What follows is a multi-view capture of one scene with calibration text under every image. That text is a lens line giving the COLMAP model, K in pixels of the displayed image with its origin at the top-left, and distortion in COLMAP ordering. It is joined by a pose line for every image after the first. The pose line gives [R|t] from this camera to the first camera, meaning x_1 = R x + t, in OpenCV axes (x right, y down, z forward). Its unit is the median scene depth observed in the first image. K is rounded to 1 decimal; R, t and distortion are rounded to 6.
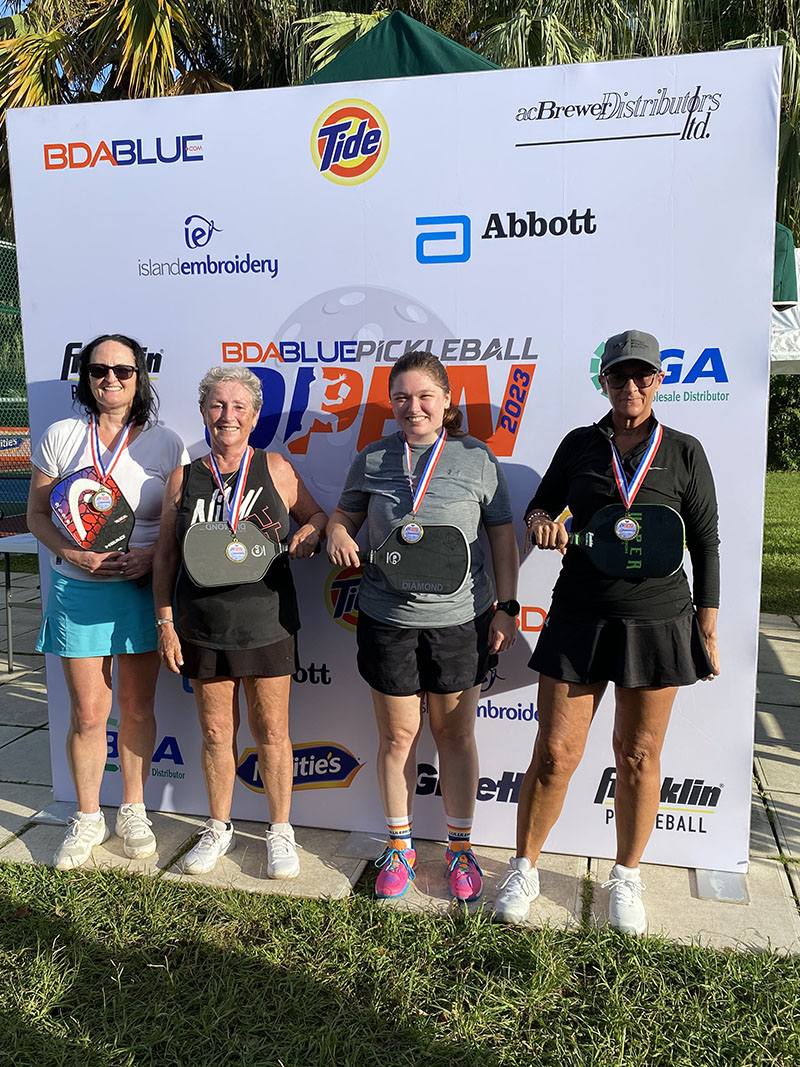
lens RADIAL K [[985.4, 0, 407.2], [0, 985.4, 537.5], [0, 0, 1]] dist [-0.037110, -0.006017]
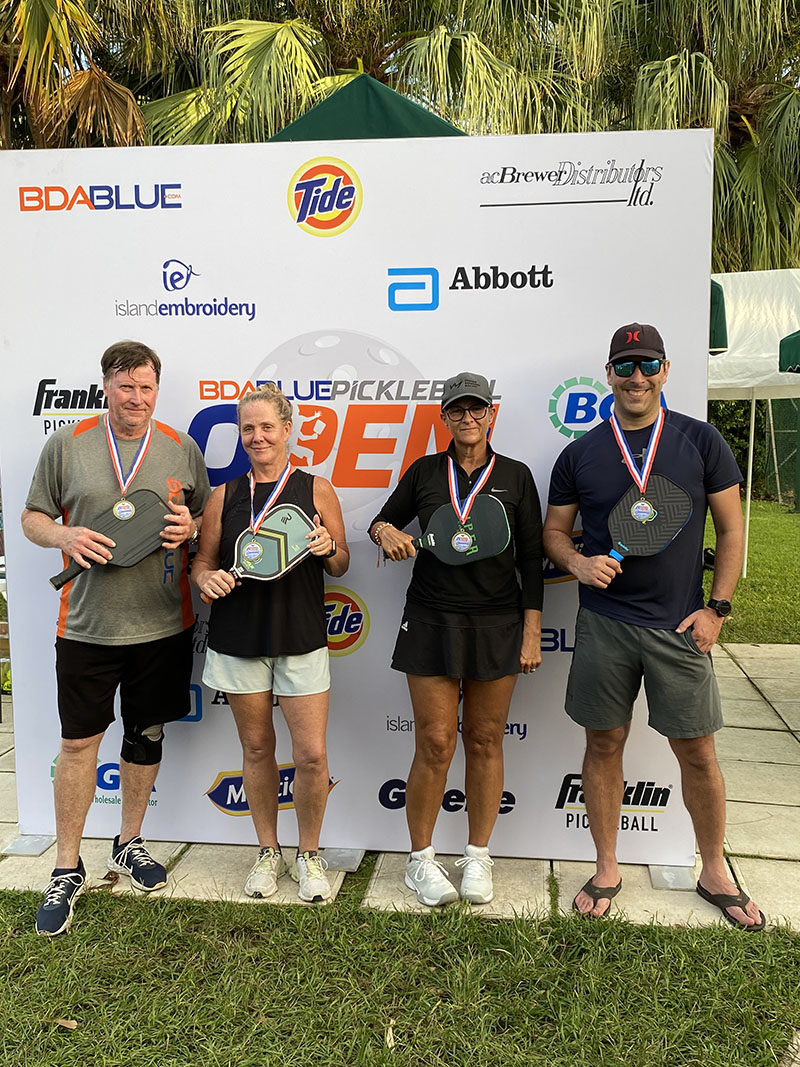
lens RADIAL K [[1090.2, 0, 429.8], [0, 1090.2, 549.7], [0, 0, 1]] dist [-0.032666, 0.000000]
pose [[0.992399, -0.013013, 0.122371, -0.091750], [0.015194, 0.999742, -0.016906, 0.004447], [-0.122119, 0.018637, 0.992340, -0.180049]]
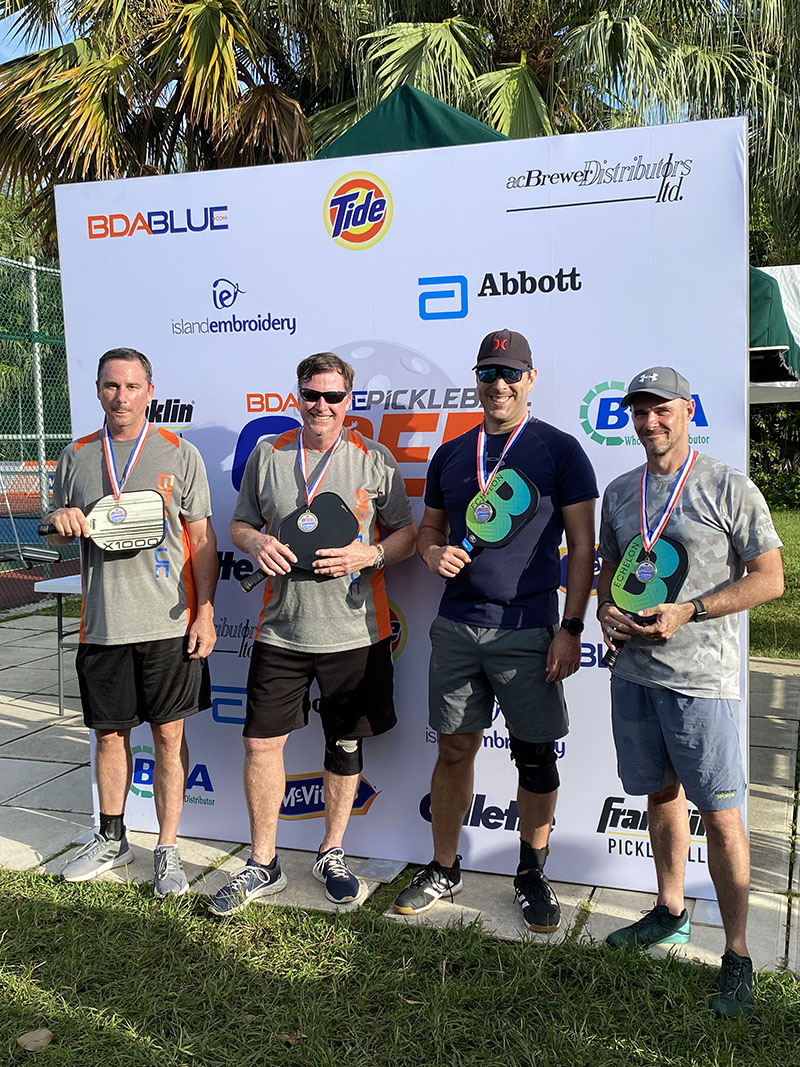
lens RADIAL K [[1159.4, 0, 400.0], [0, 1159.4, 541.1], [0, 0, 1]] dist [-0.032858, 0.000000]
pose [[0.993778, -0.003365, -0.111325, 0.124379], [-0.000992, 0.999236, -0.039057, 0.013203], [0.111372, 0.038925, 0.993016, -0.247243]]
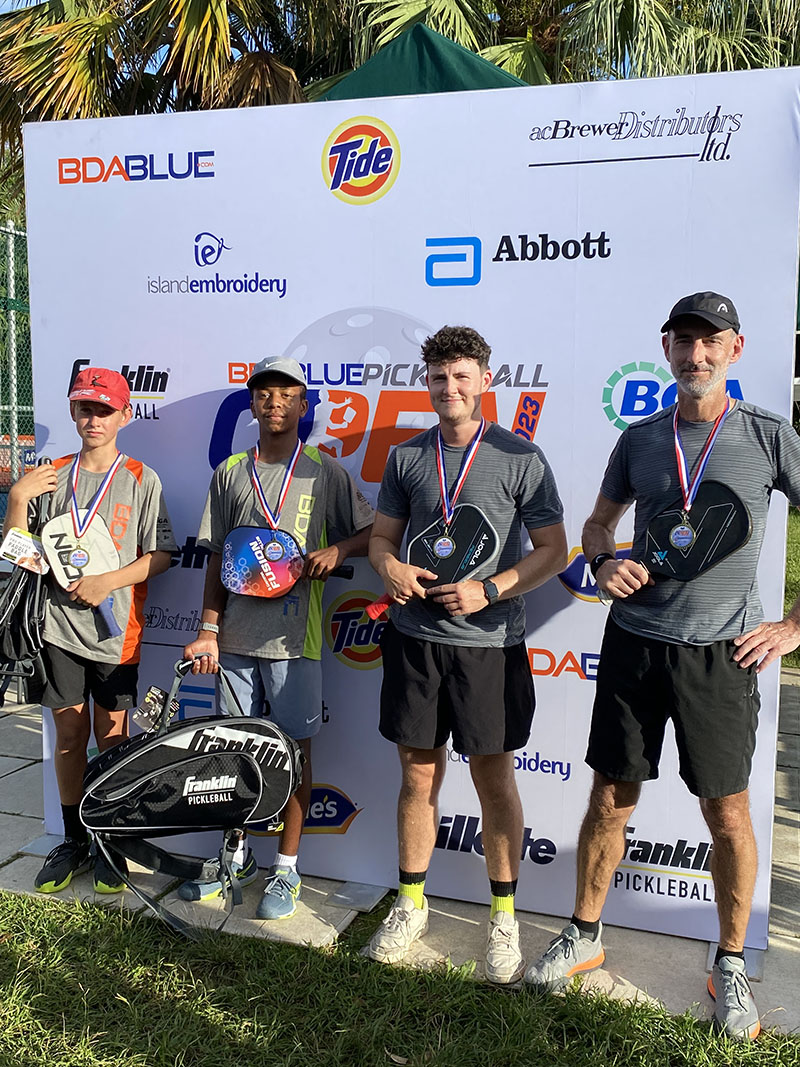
lens RADIAL K [[1159.4, 0, 394.8], [0, 1159.4, 538.9], [0, 0, 1]] dist [-0.032858, 0.000000]
pose [[0.994801, 0.032532, -0.096500, 0.093422], [-0.035645, 0.998893, -0.030707, 0.004566], [0.095395, 0.033987, 0.994859, -0.117781]]
